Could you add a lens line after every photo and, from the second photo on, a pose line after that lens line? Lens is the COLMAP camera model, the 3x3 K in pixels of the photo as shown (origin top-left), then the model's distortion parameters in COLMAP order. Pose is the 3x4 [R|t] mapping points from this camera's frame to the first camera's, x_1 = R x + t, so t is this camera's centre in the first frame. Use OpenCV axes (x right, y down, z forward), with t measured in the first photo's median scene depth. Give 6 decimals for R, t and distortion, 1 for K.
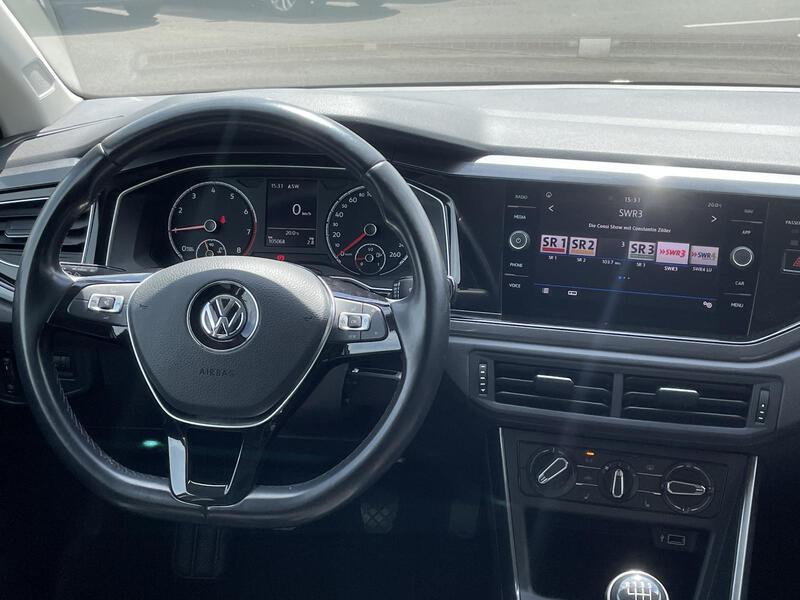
lens RADIAL K [[1035.7, 0, 398.7], [0, 1035.7, 304.6], [0, 0, 1]] dist [0.122961, -0.262969]
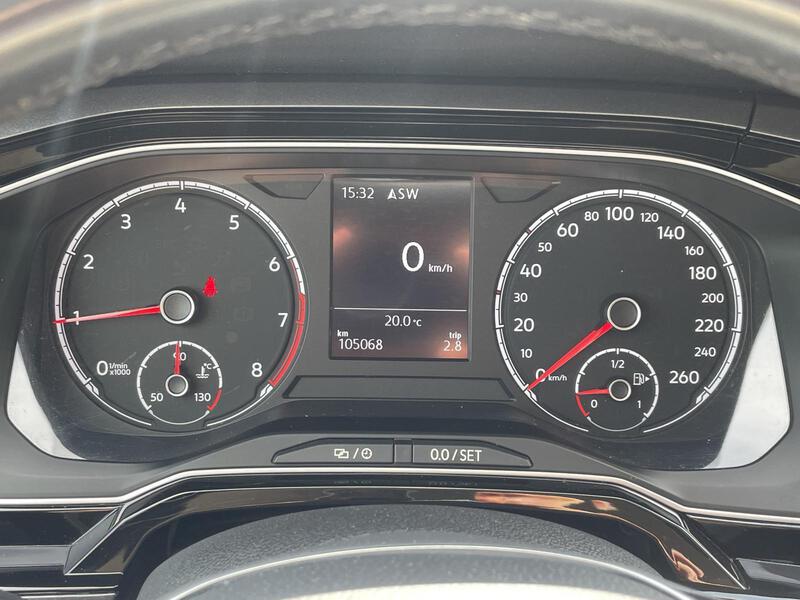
lens RADIAL K [[1035.7, 0, 398.7], [0, 1035.7, 304.6], [0, 0, 1]] dist [0.122961, -0.262969]
pose [[0.992175, -0.021871, 0.122921, -0.164672], [0.013176, 0.997381, 0.071114, -0.111608], [-0.124155, -0.068938, 0.989865, 0.699301]]
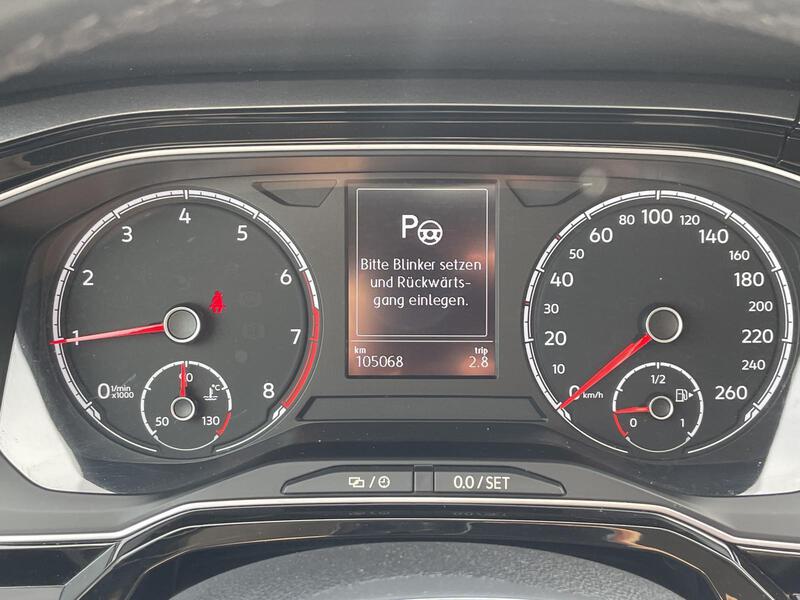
lens RADIAL K [[1041.3, 0, 410.9], [0, 1041.3, 301.2], [0, 0, 1]] dist [0.091391, -0.096719]
pose [[0.994697, -0.035495, 0.096532, -0.154266], [0.029971, 0.997862, 0.058083, -0.111059], [-0.098387, -0.054882, 0.993634, 0.725356]]
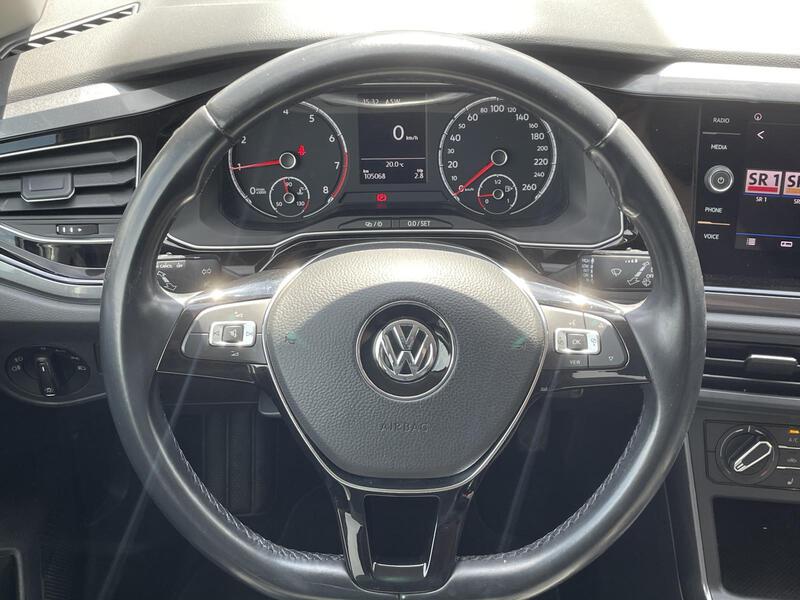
lens RADIAL K [[1035.7, 0, 398.7], [0, 1035.7, 304.6], [0, 0, 1]] dist [0.122961, -0.262969]
pose [[0.991126, -0.069451, 0.113342, -0.214053], [0.042699, 0.973810, 0.223316, -0.153962], [-0.125883, -0.216495, 0.968134, 0.253593]]
